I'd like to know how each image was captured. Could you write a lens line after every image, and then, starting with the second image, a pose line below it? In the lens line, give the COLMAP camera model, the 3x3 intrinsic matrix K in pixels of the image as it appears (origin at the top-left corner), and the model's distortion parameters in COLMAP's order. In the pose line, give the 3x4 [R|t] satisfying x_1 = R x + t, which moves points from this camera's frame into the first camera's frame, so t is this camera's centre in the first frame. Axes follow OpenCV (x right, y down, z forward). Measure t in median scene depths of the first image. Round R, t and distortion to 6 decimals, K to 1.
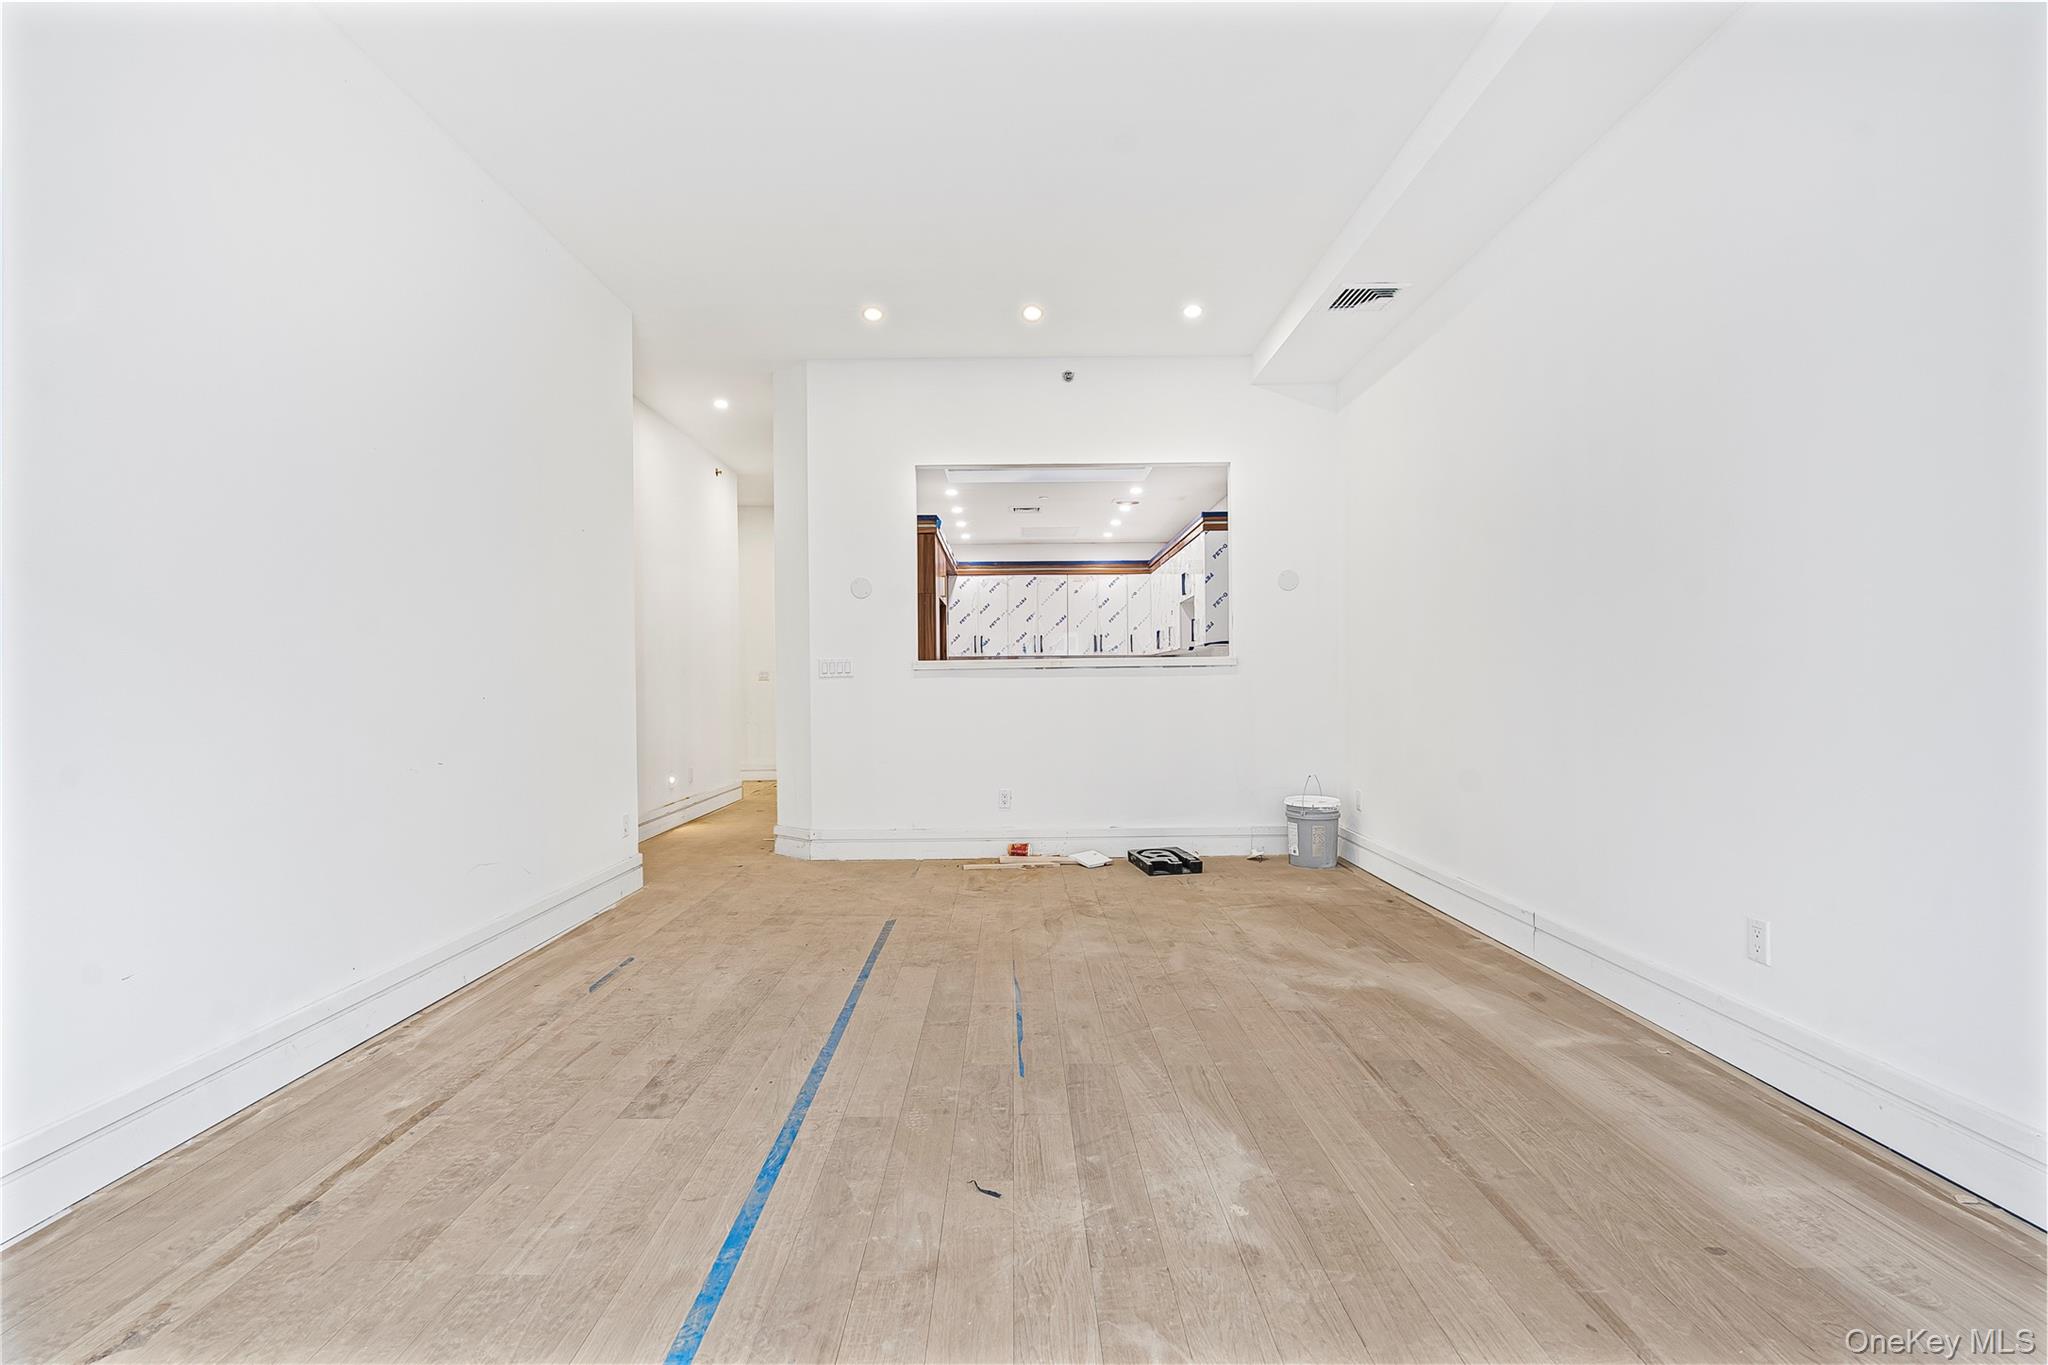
lens RADIAL K [[934.4, 0, 1017.3], [0, 934.4, 662.0], [0, 0, 1]] dist [-0.005704, 0.000755]
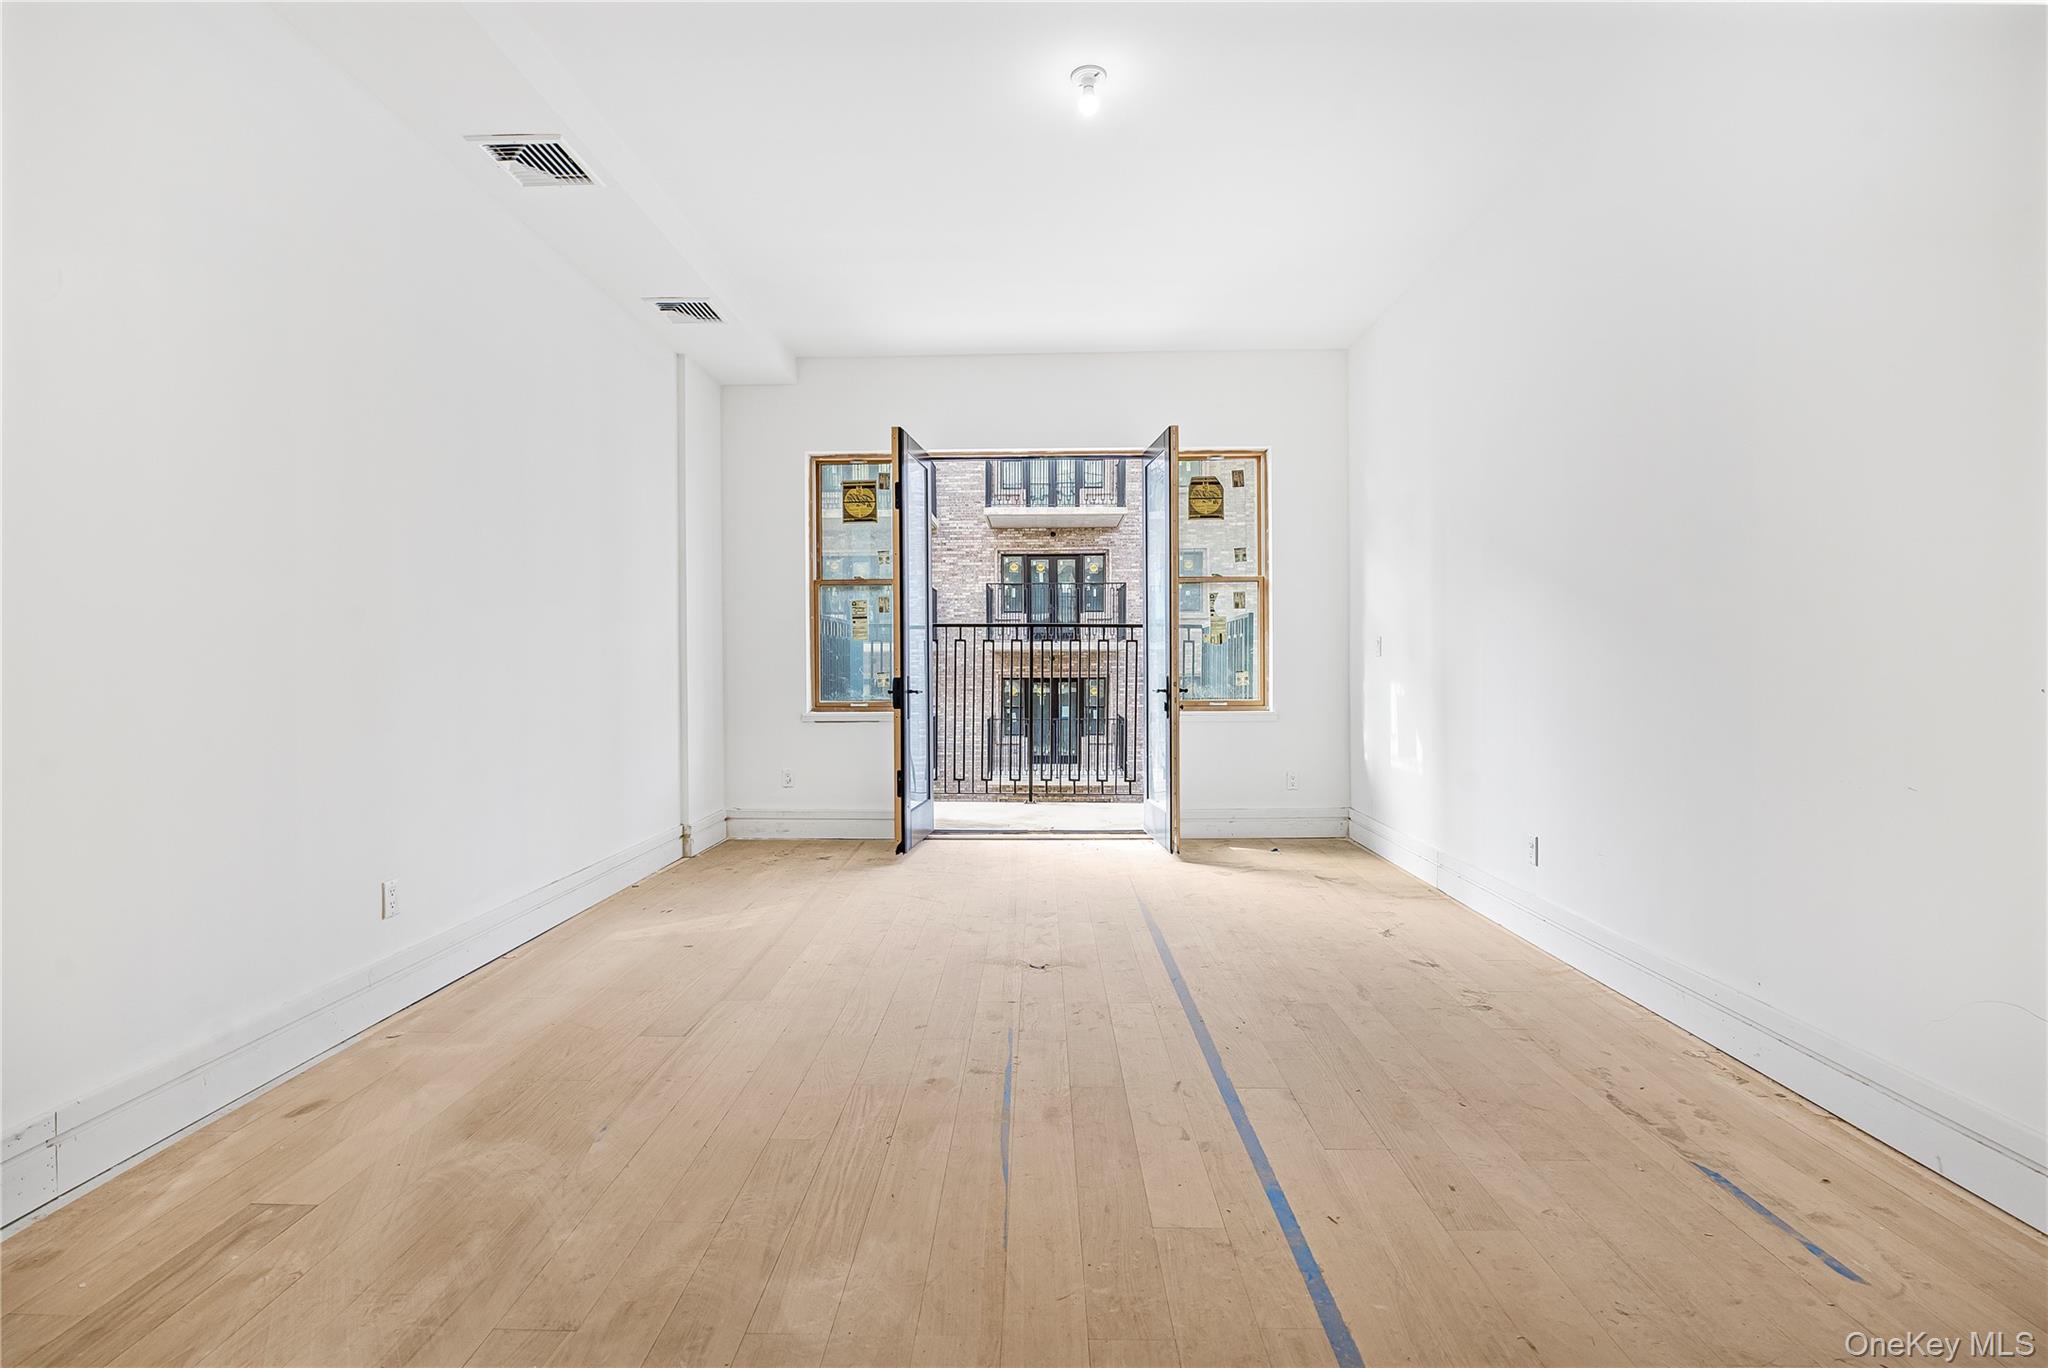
lens RADIAL K [[934.4, 0, 1017.3], [0, 934.4, 663.5], [0, 0, 1]] dist [-0.005704, 0.000755]
pose [[-0.999481, 0.014438, 0.028807, -0.031020], [0.013802, 0.999659, -0.022155, 0.028942], [-0.029117, -0.021746, -0.999339, 1.657571]]
